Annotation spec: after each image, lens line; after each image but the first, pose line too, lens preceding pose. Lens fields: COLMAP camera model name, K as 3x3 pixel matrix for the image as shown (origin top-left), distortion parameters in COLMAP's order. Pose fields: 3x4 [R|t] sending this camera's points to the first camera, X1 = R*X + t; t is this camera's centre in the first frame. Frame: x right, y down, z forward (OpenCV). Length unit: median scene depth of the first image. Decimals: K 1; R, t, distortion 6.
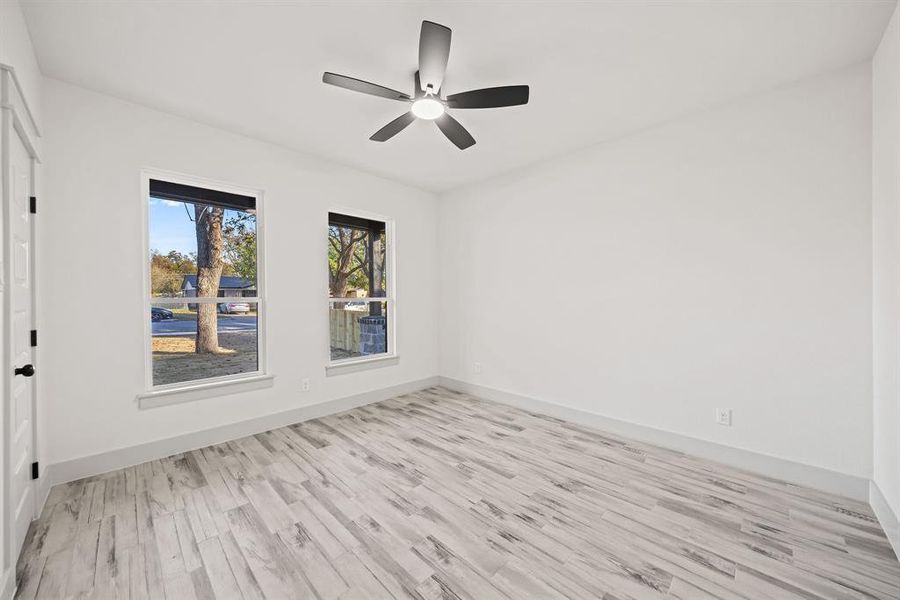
lens RADIAL K [[322.6, 0, 448.0], [0, 322.6, 304.0], [0, 0, 1]] dist [0.000331, -0.000043]
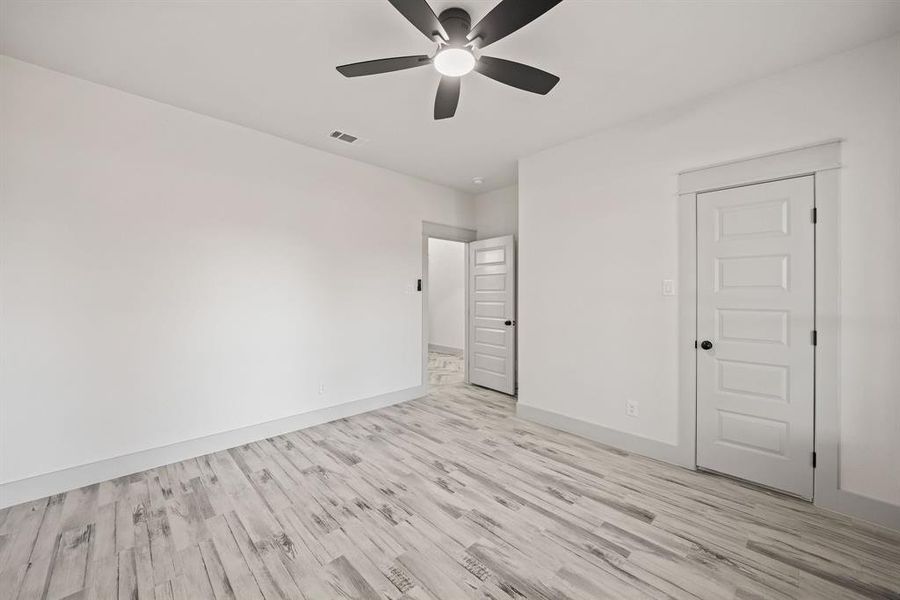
lens RADIAL K [[322.6, 0, 448.0], [0, 322.6, 304.0], [0, 0, 1]] dist [0.000331, -0.000043]
pose [[-0.999505, -0.005448, 0.030975, -0.060493], [-0.003812, 0.998606, 0.052651, -0.050990], [-0.031219, 0.052507, -0.998132, 1.755593]]
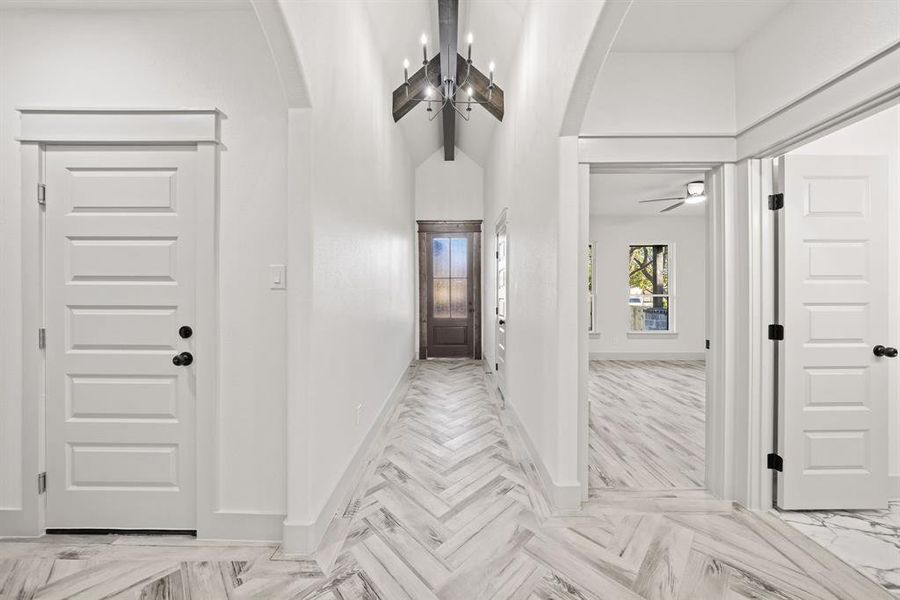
lens RADIAL K [[322.6, 0, 448.0], [0, 322.6, 304.0], [0, 0, 1]] dist [0.000331, -0.000043]
pose [[0.710925, 0.009894, -0.703198, 0.256526], [-0.007209, 0.999951, 0.006780, 0.046980], [0.703230, 0.000250, 0.710962, -1.484188]]
